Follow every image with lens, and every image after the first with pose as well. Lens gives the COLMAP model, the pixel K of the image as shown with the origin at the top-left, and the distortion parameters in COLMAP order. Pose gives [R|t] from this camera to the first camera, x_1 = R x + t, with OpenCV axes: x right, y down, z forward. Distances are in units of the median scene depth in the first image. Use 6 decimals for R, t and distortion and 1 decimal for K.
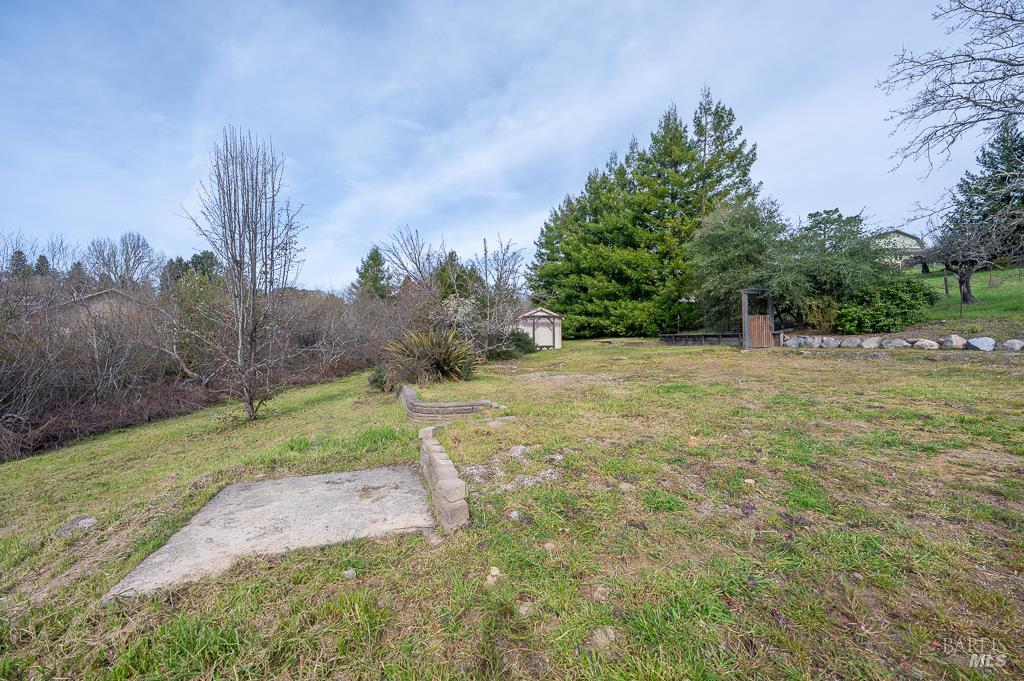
lens RADIAL K [[409.9, 0, 510.2], [0, 409.9, 344.5], [0, 0, 1]] dist [-0.001841, -0.000100]
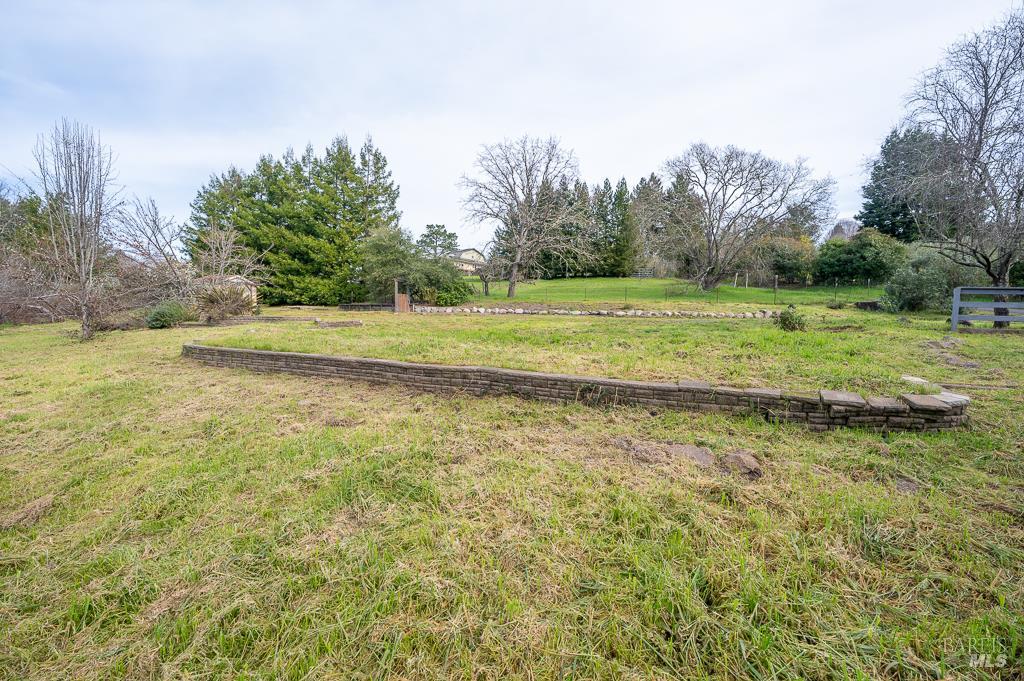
lens RADIAL K [[409.9, 0, 510.2], [0, 409.9, 344.5], [0, 0, 1]] dist [-0.001841, -0.000100]
pose [[0.672283, -0.015061, 0.740141, -0.265162], [-0.019646, 0.999078, 0.038175, 0.046366], [-0.740033, -0.040205, 0.671368, -0.365062]]
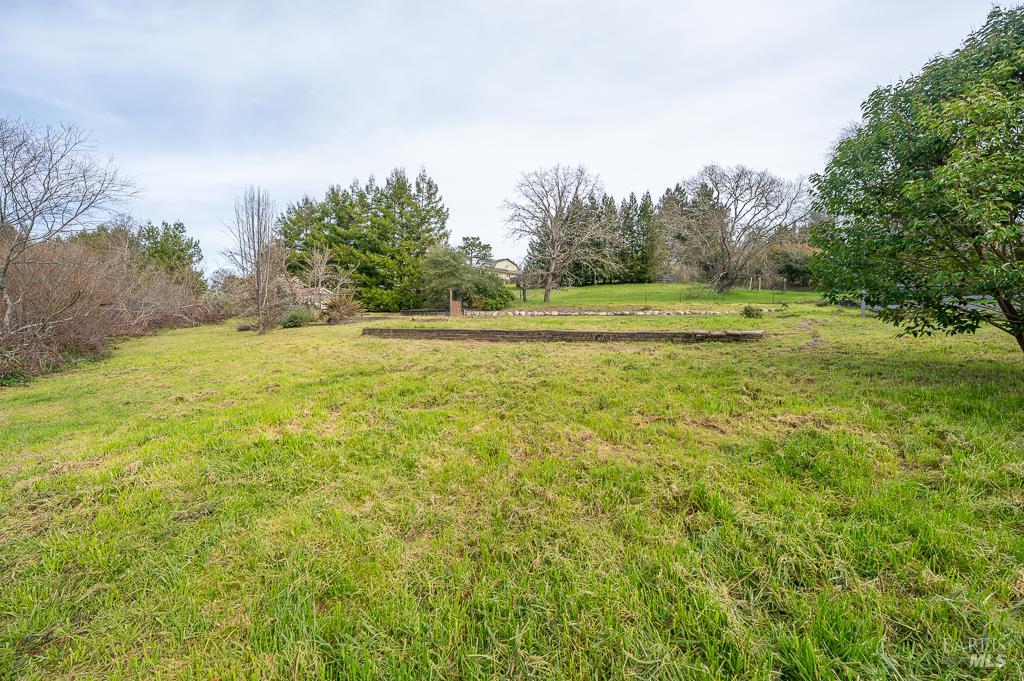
lens RADIAL K [[409.9, 0, 510.2], [0, 409.9, 344.5], [0, 0, 1]] dist [-0.001841, -0.000100]
pose [[0.725241, -0.006829, 0.688461, -0.428311], [-0.009574, 0.999754, 0.020003, 0.071496], [-0.688428, -0.021098, 0.724997, -0.487061]]
